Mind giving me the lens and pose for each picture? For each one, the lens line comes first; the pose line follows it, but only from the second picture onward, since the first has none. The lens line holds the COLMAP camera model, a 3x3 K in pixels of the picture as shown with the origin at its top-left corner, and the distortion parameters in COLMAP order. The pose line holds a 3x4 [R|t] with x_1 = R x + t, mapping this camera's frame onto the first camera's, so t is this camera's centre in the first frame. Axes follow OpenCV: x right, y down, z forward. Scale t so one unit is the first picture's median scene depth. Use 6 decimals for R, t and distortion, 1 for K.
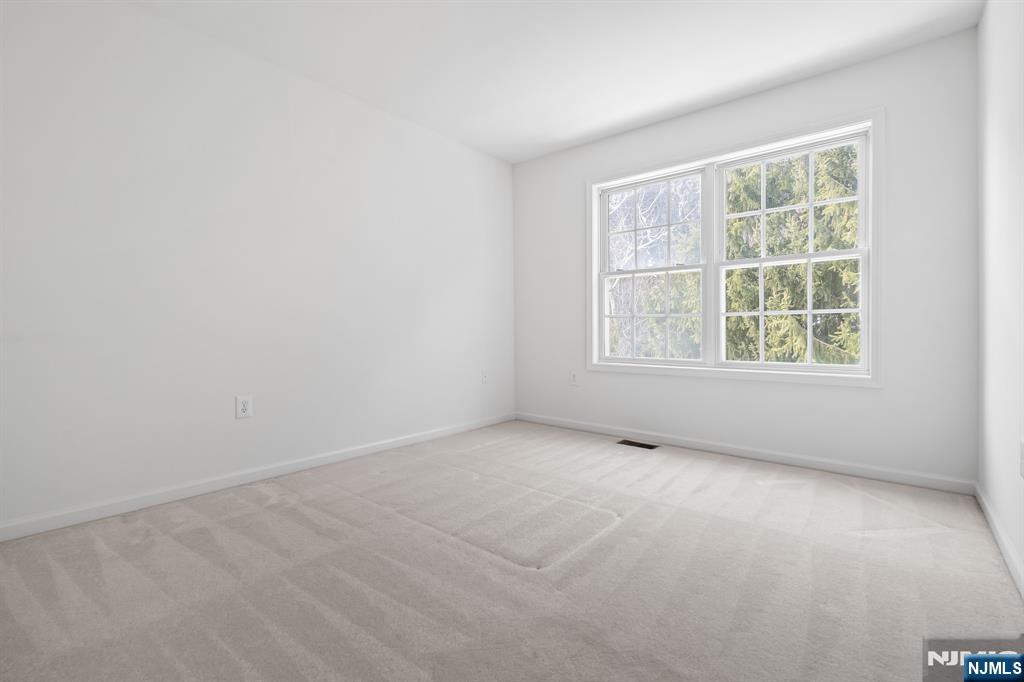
lens RADIAL K [[461.2, 0, 511.7], [0, 461.2, 338.5], [0, 0, 1]] dist [-0.000129, 0.000226]
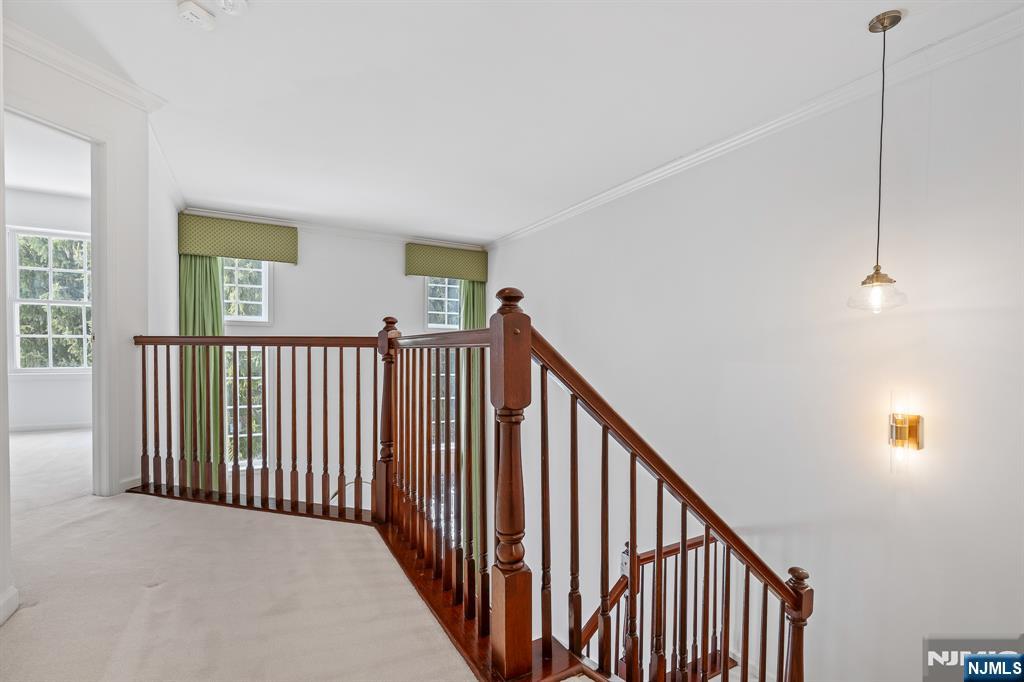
lens RADIAL K [[461.2, 0, 500.9], [0, 461.2, 363.5], [0, 0, 1]] dist [-0.000129, 0.000226]
pose [[0.364208, -0.020200, 0.931098, -0.110997], [0.004976, 0.999793, 0.019744, 0.004288], [-0.931304, -0.002558, 0.364233, -0.308880]]
